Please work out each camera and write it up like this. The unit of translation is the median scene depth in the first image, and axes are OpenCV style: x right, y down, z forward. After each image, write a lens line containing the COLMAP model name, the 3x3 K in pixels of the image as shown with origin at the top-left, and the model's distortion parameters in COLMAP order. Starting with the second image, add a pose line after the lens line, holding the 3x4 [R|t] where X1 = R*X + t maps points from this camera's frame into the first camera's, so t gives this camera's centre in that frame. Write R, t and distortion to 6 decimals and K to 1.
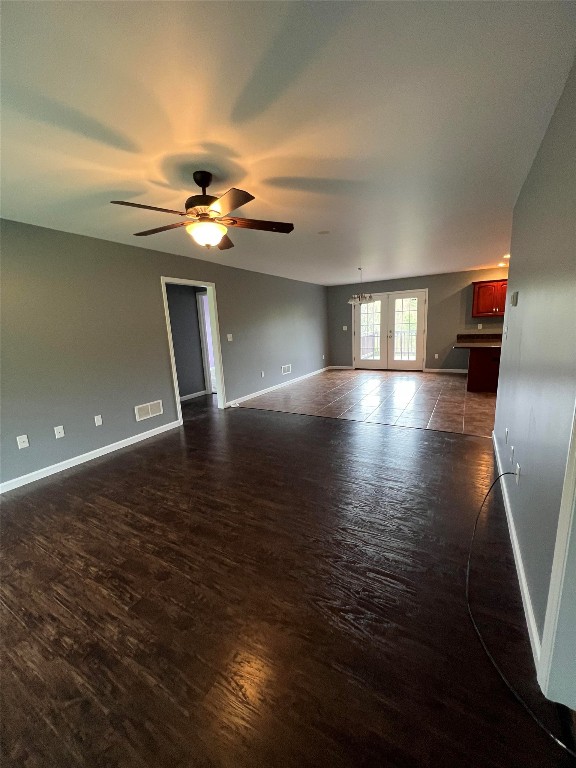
lens RADIAL K [[307.3, 0, 288.0], [0, 307.3, 384.0], [0, 0, 1]] dist [0.000009, 0.000052]
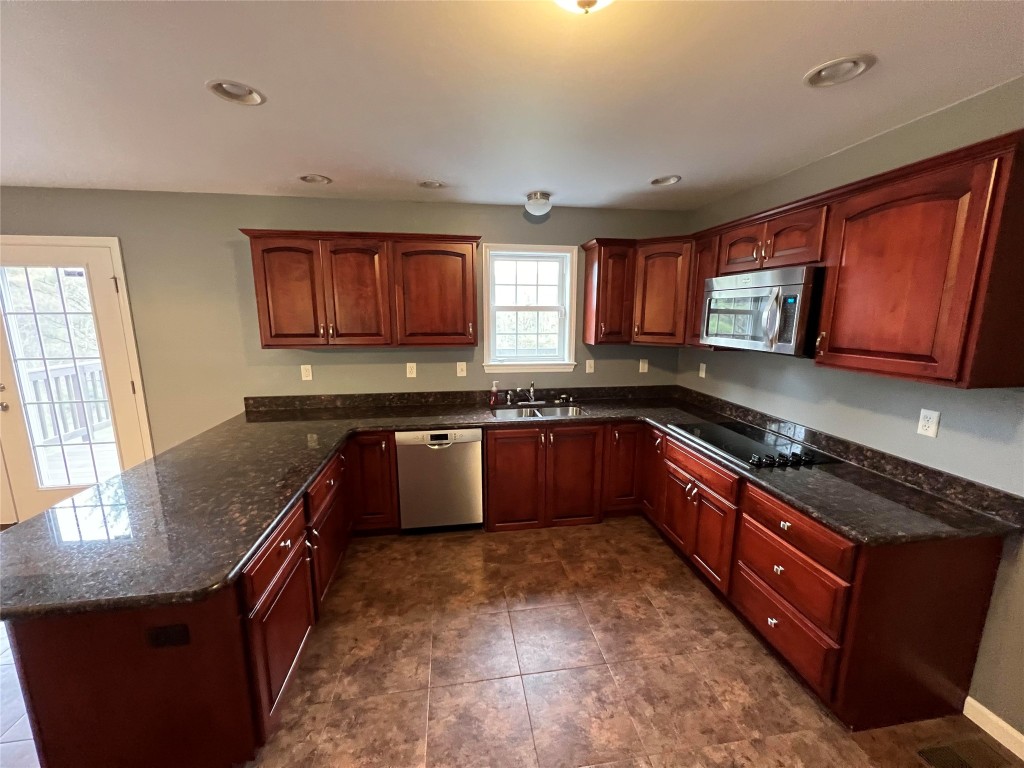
lens RADIAL K [[409.8, 0, 513.9], [0, 409.8, 385.9], [0, 0, 1]] dist [0.000009, 0.000052]
pose [[0.779814, -0.061816, 0.622952, 0.464609], [0.080556, 0.996748, -0.001933, -0.138153], [-0.620807, 0.051690, 0.782258, 0.463155]]
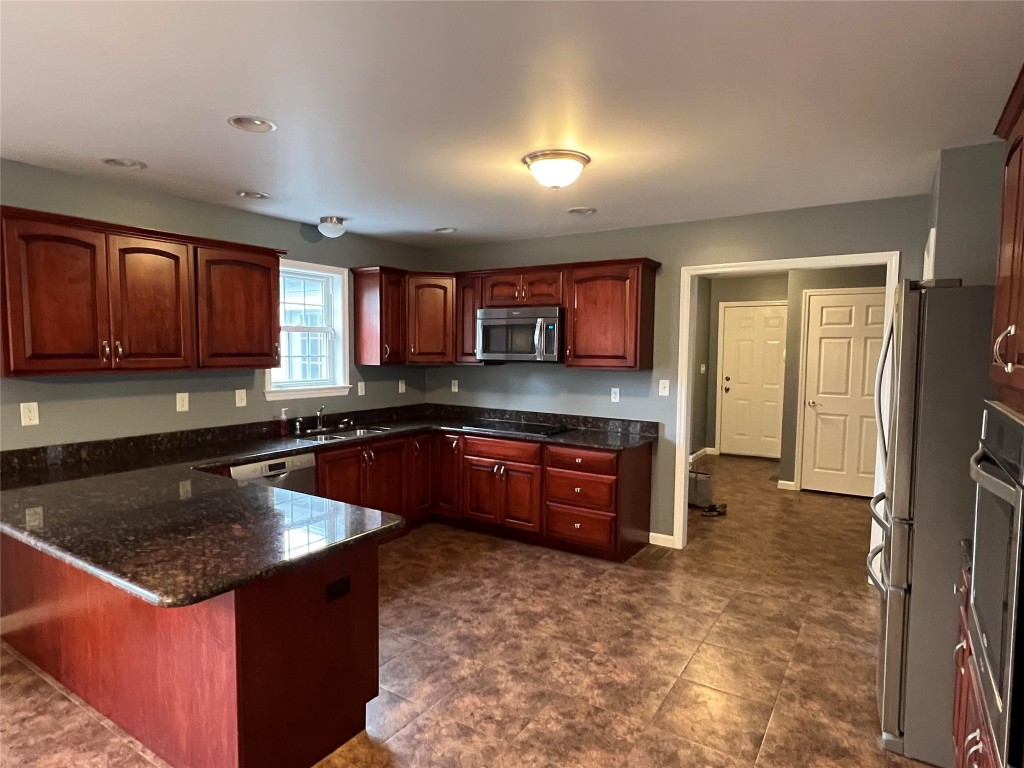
lens RADIAL K [[590.5, 0, 508.5], [0, 590.5, 392.4], [0, 0, 1]] dist [0.000831, -0.000818]
pose [[0.056492, -0.027379, 0.998028, 0.194402], [0.179477, 0.983618, 0.016825, -0.132262], [-0.982139, 0.178173, 0.060480, 0.563854]]
